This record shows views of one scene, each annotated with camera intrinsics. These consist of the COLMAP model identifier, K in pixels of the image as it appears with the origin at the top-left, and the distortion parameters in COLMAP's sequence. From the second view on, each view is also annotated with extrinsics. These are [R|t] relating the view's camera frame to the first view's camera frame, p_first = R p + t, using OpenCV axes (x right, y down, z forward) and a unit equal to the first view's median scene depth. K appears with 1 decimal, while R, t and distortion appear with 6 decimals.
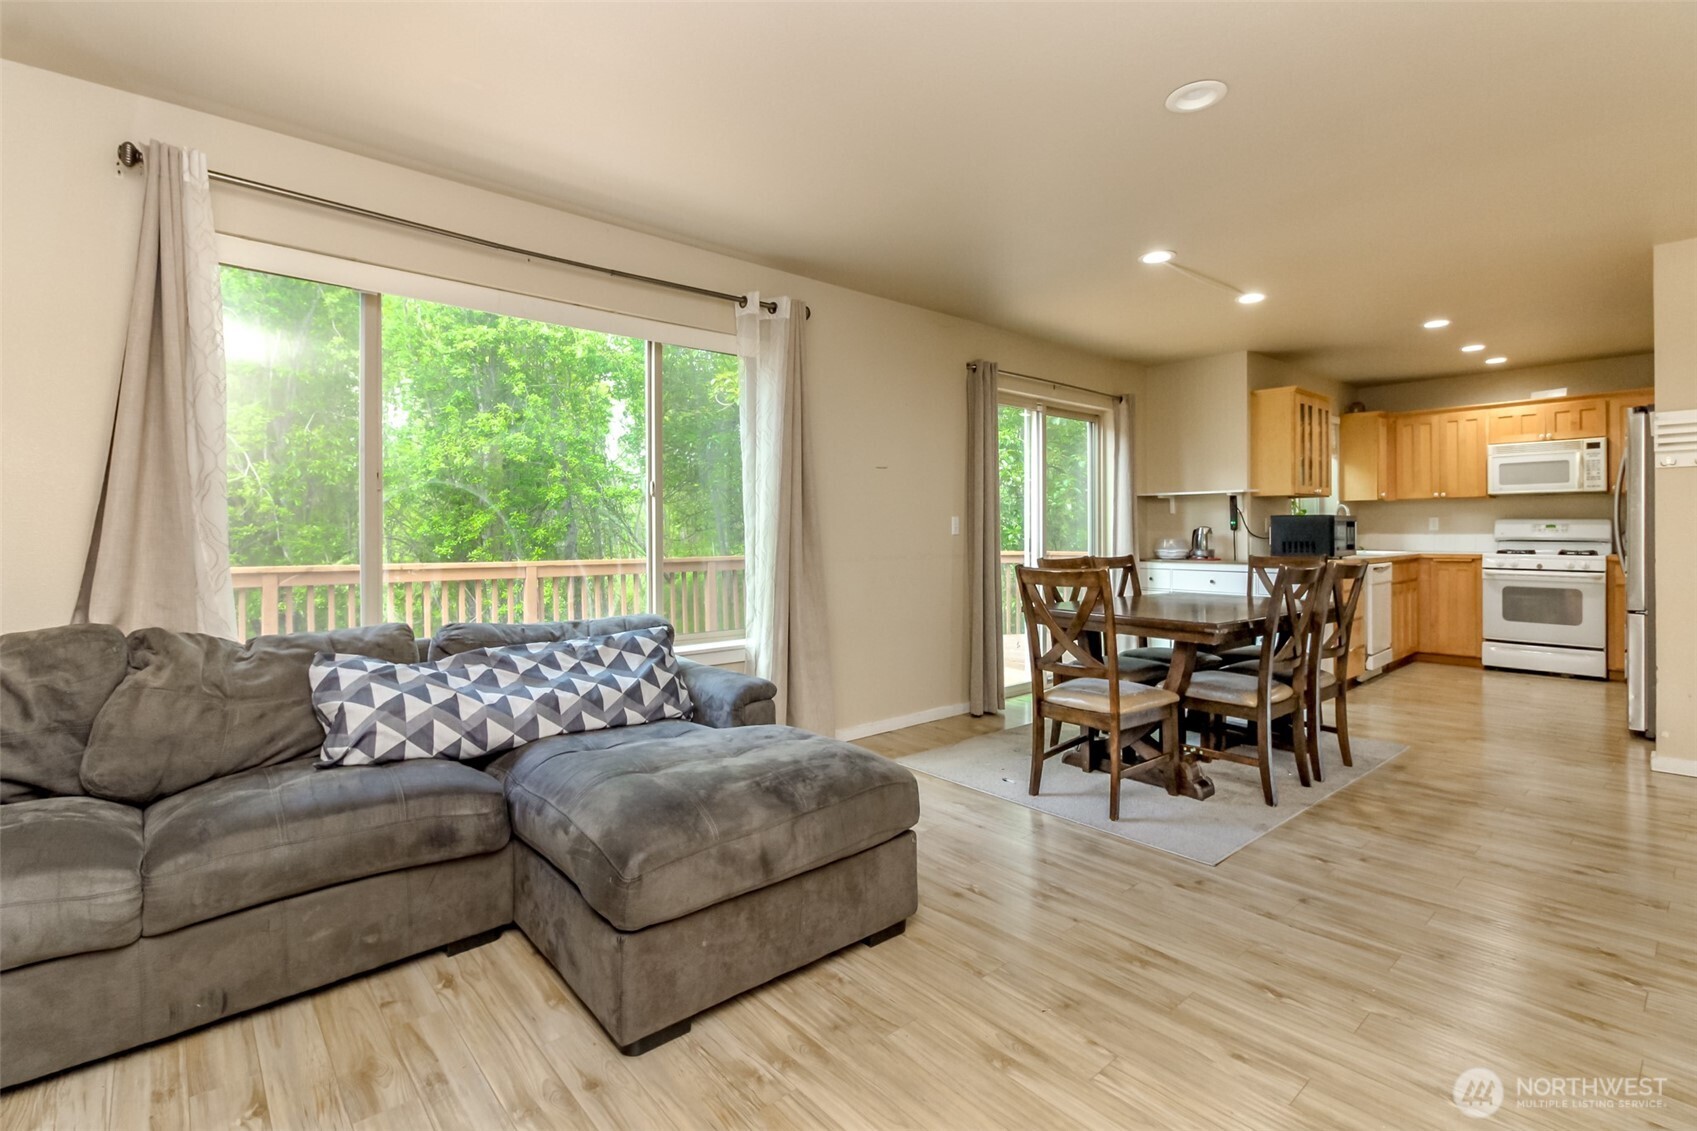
lens RADIAL K [[769.8, 0, 823.7], [0, 769.8, 529.5], [0, 0, 1]] dist [0.002794, -0.006411]
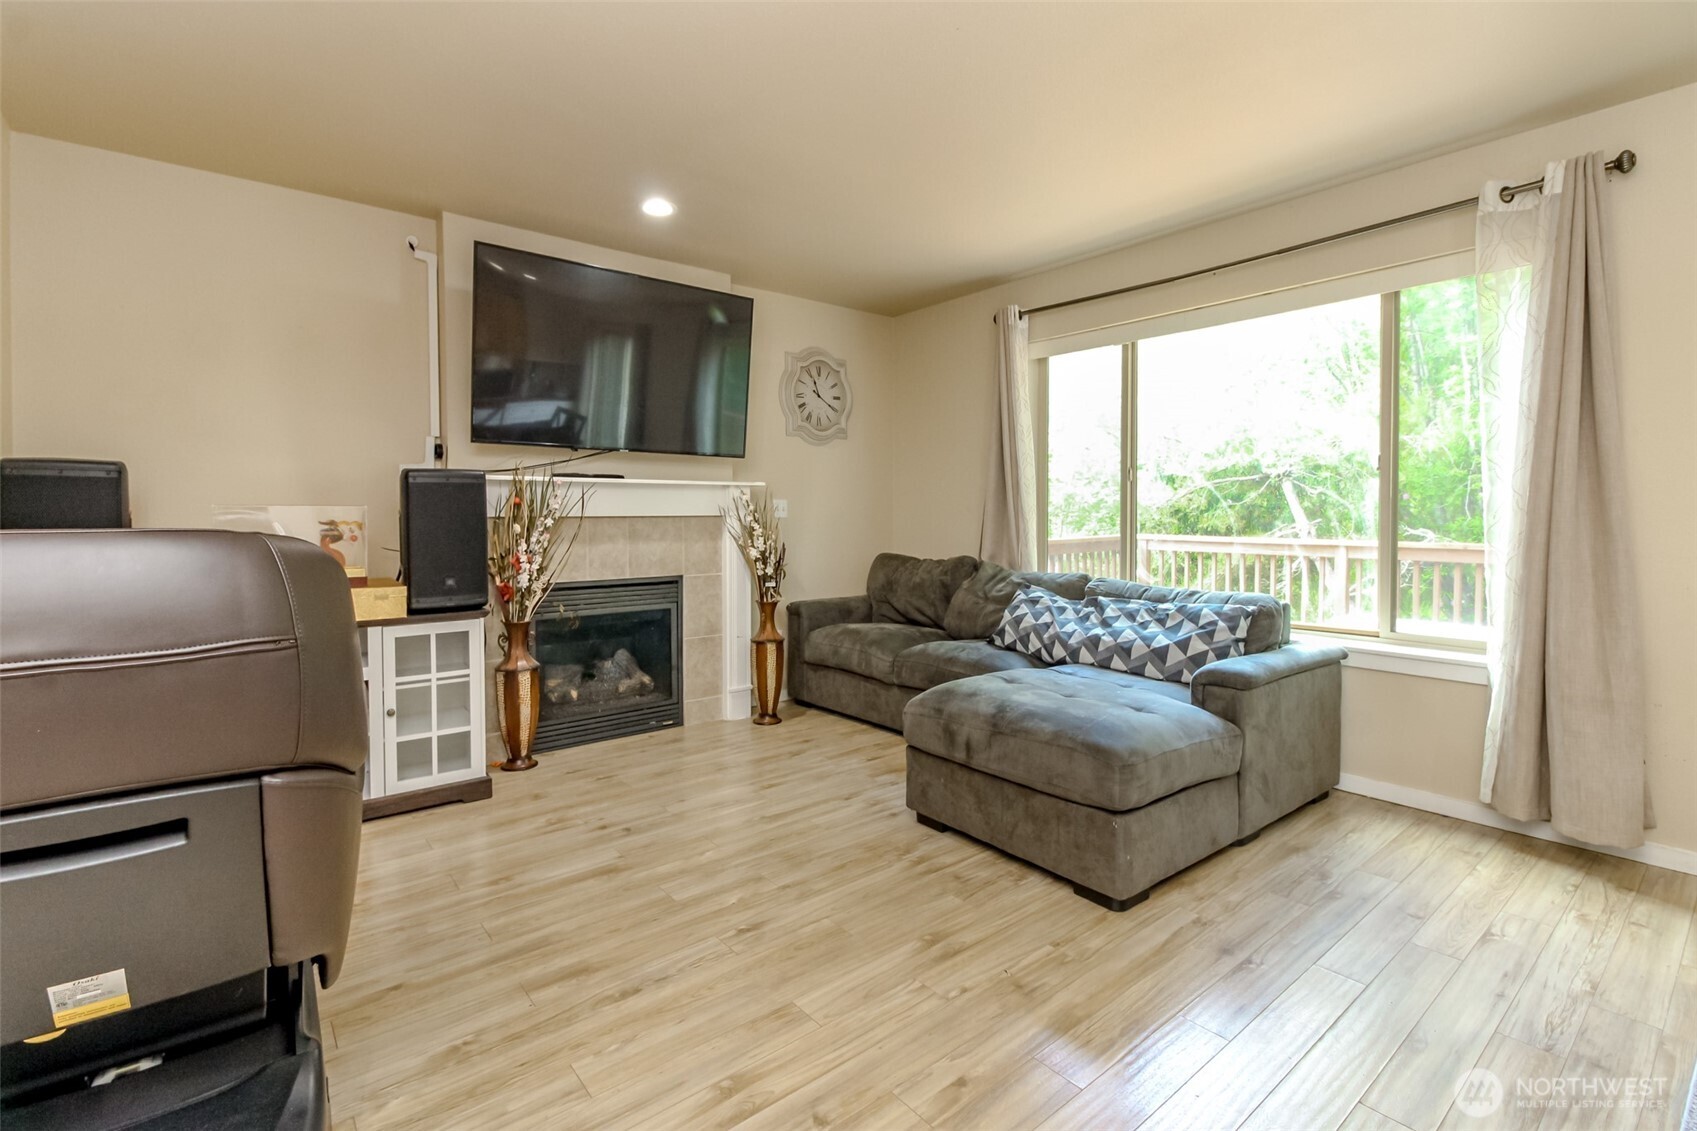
lens RADIAL K [[769.8, 0, 845.1], [0, 769.8, 533.2], [0, 0, 1]] dist [0.002794, -0.006411]
pose [[-0.018646, 0.030899, -0.999349, 0.412647], [0.007516, 0.999498, 0.030763, -0.002066], [0.999798, -0.006937, -0.018868, 0.250795]]
